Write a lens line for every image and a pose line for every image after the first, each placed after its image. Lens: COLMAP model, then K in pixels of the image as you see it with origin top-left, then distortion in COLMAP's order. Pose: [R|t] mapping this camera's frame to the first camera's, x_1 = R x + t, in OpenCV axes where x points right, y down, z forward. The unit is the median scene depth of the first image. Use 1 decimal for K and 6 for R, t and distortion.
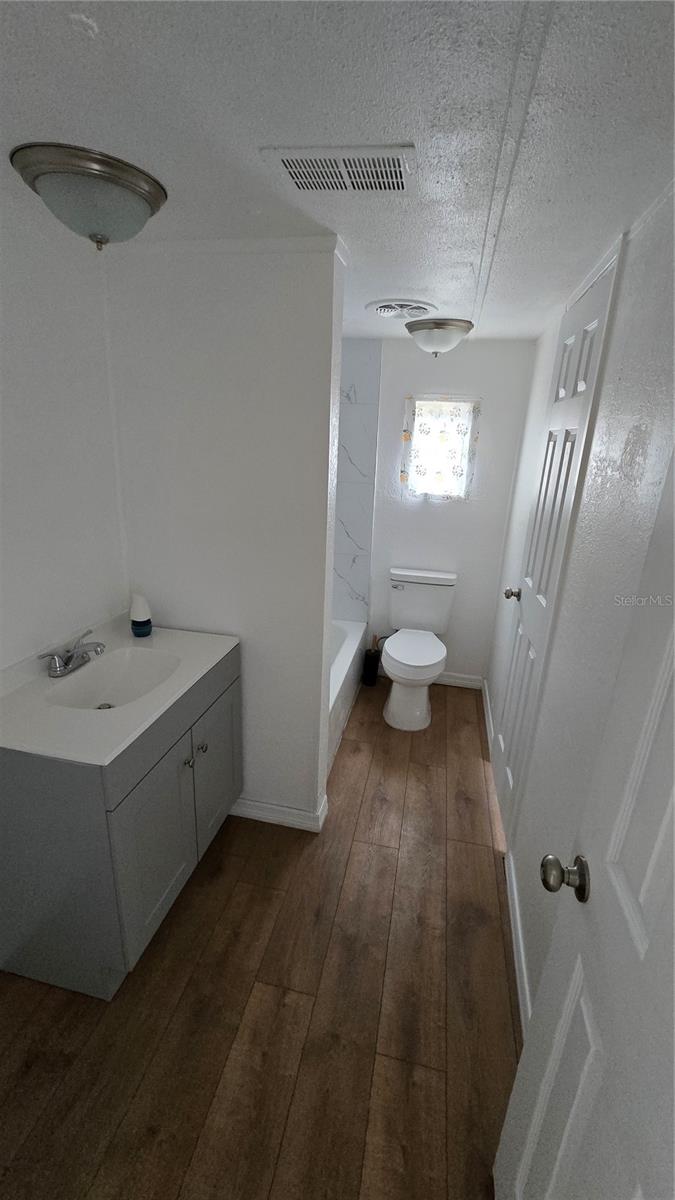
lens RADIAL K [[491.6, 0, 345.0], [0, 491.6, 603.0], [0, 0, 1]] dist [0.001907, 0.000780]
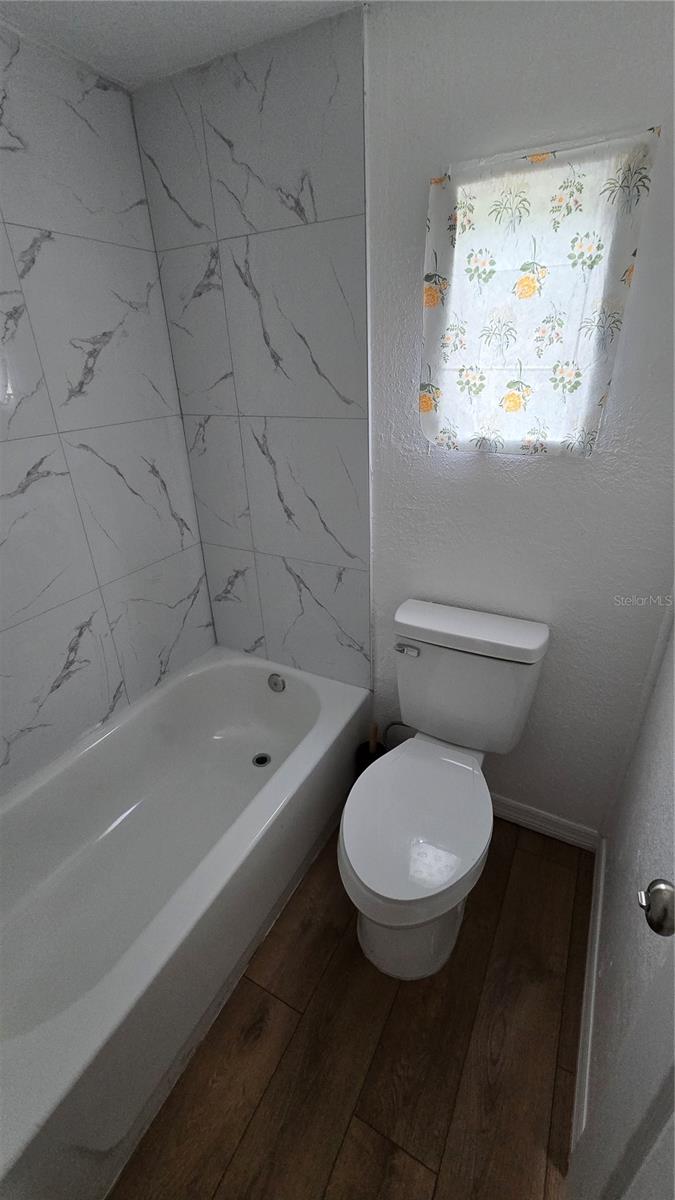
lens RADIAL K [[491.6, 0, 345.0], [0, 491.6, 603.0], [0, 0, 1]] dist [0.001907, 0.000780]
pose [[0.956032, 0.064801, -0.286012, 0.187475], [-0.024999, 0.989739, 0.140681, -0.144850], [0.292193, -0.127346, 0.947843, 0.570823]]
